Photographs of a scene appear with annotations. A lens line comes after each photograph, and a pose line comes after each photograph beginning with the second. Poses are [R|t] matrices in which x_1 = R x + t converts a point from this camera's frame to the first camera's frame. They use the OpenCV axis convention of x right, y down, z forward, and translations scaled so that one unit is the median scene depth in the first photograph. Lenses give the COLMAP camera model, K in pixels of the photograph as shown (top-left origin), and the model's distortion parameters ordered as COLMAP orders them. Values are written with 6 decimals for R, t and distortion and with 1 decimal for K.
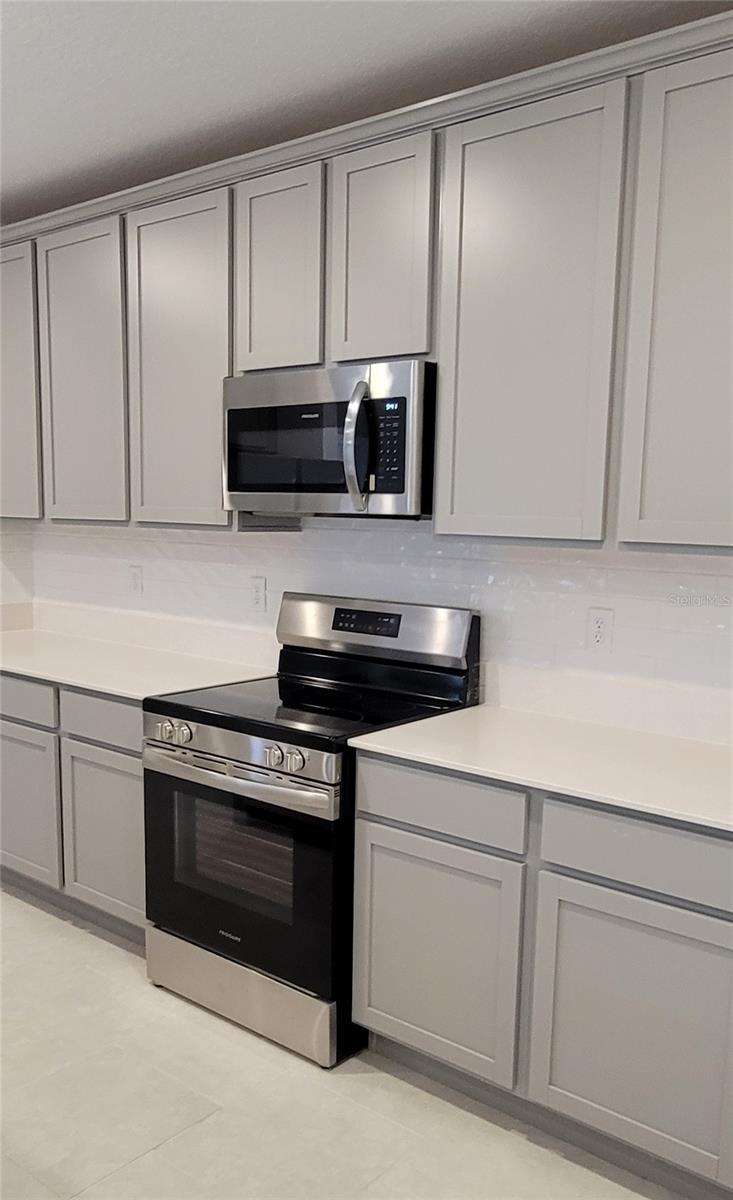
lens RADIAL K [[1010.5, 0, 366.8], [0, 1010.5, 650.1], [0, 0, 1]] dist [0.000139, -0.000131]
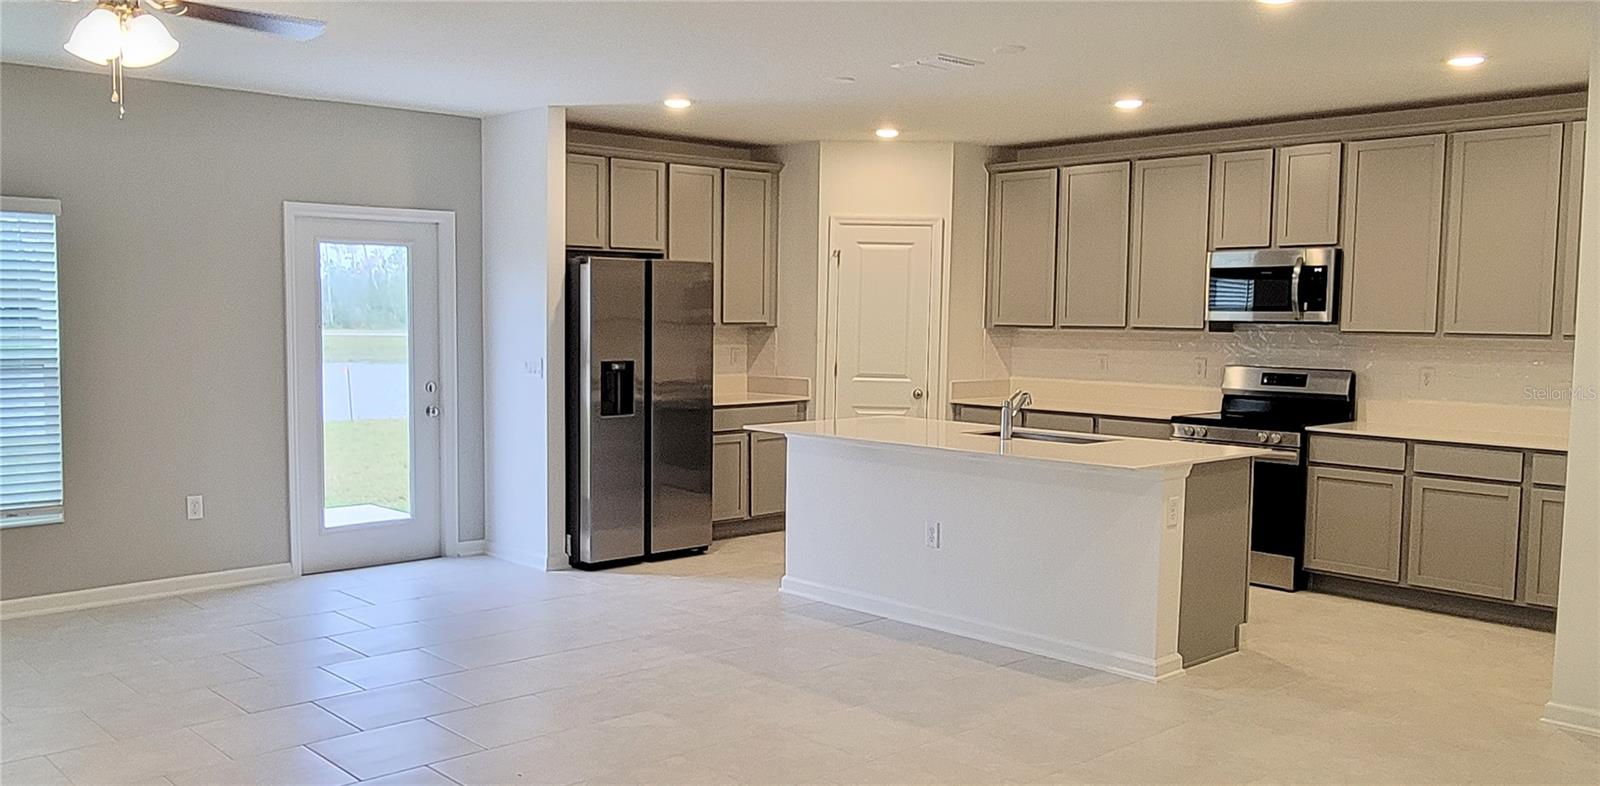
lens RADIAL K [[1304.7, 0, 800.0], [0, 1304.7, 393.0], [0, 0, 1]] dist [0.043673, -0.006454]
pose [[0.993236, 0.001593, -0.116101, -0.696059], [-0.011240, 0.996529, -0.082483, 0.237053], [0.115567, 0.083230, 0.989807, -1.713661]]
